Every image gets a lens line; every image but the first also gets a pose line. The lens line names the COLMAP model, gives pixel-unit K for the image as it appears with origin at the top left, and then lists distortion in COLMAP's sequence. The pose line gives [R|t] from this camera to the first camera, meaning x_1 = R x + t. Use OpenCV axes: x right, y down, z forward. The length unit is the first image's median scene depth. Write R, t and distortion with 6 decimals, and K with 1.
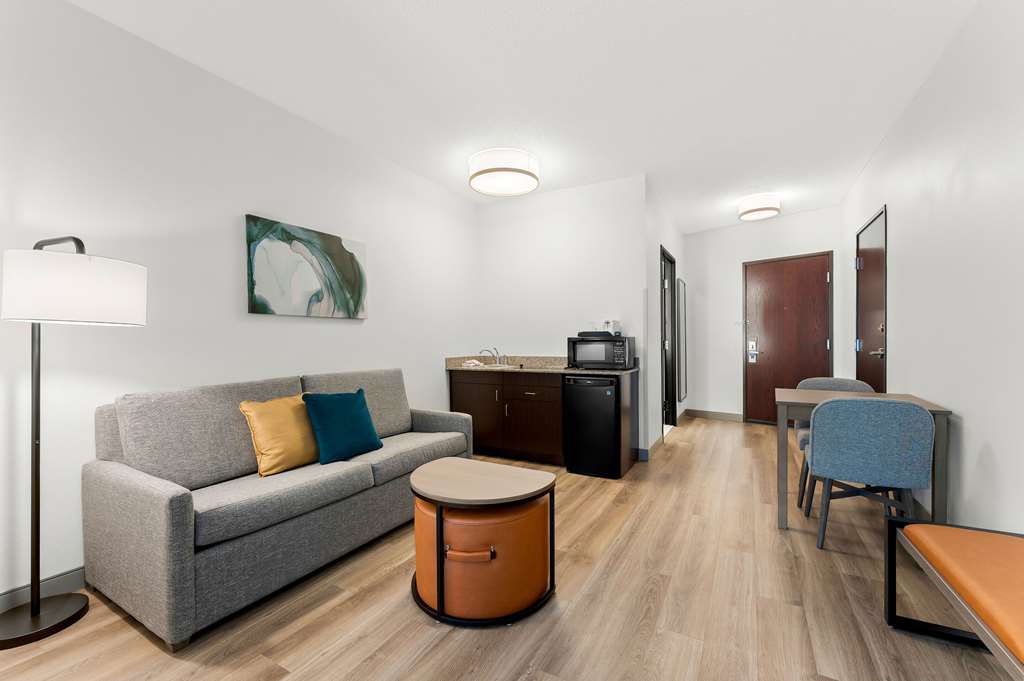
lens RADIAL K [[426.8, 0, 504.7], [0, 426.8, 349.2], [0, 0, 1]] dist [0.005142, 0.000134]
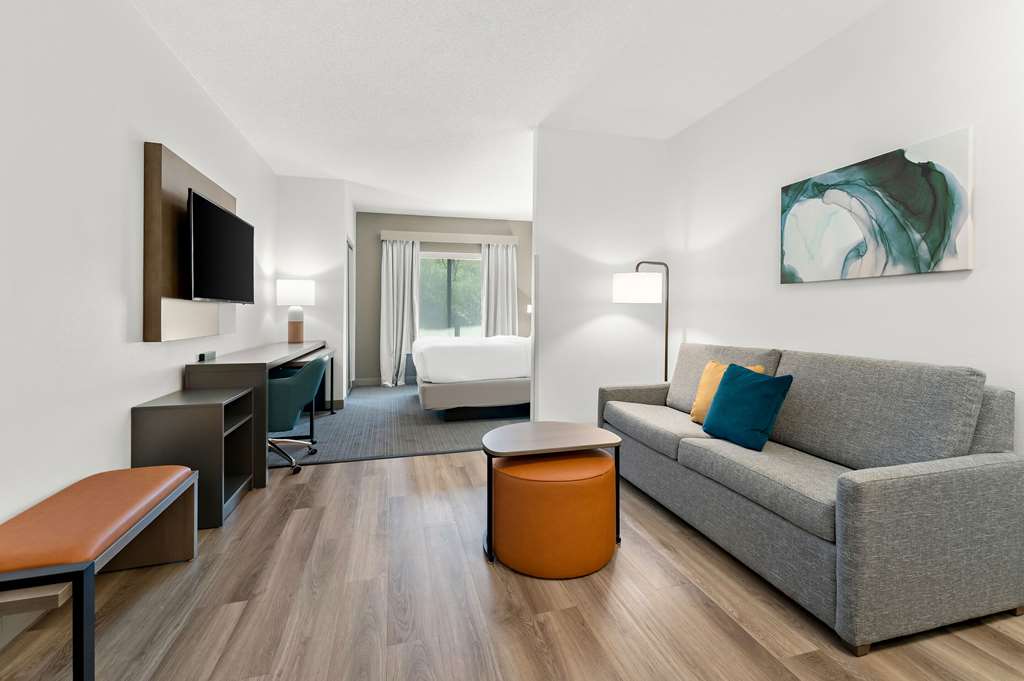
lens RADIAL K [[426.8, 0, 523.2], [0, 426.8, 315.4], [0, 0, 1]] dist [0.005142, 0.000134]
pose [[-0.679884, 0.009892, -0.733253, 0.539415], [-0.010625, 0.999671, 0.023337, -0.025101], [0.733242, 0.023658, -0.679556, 1.173099]]
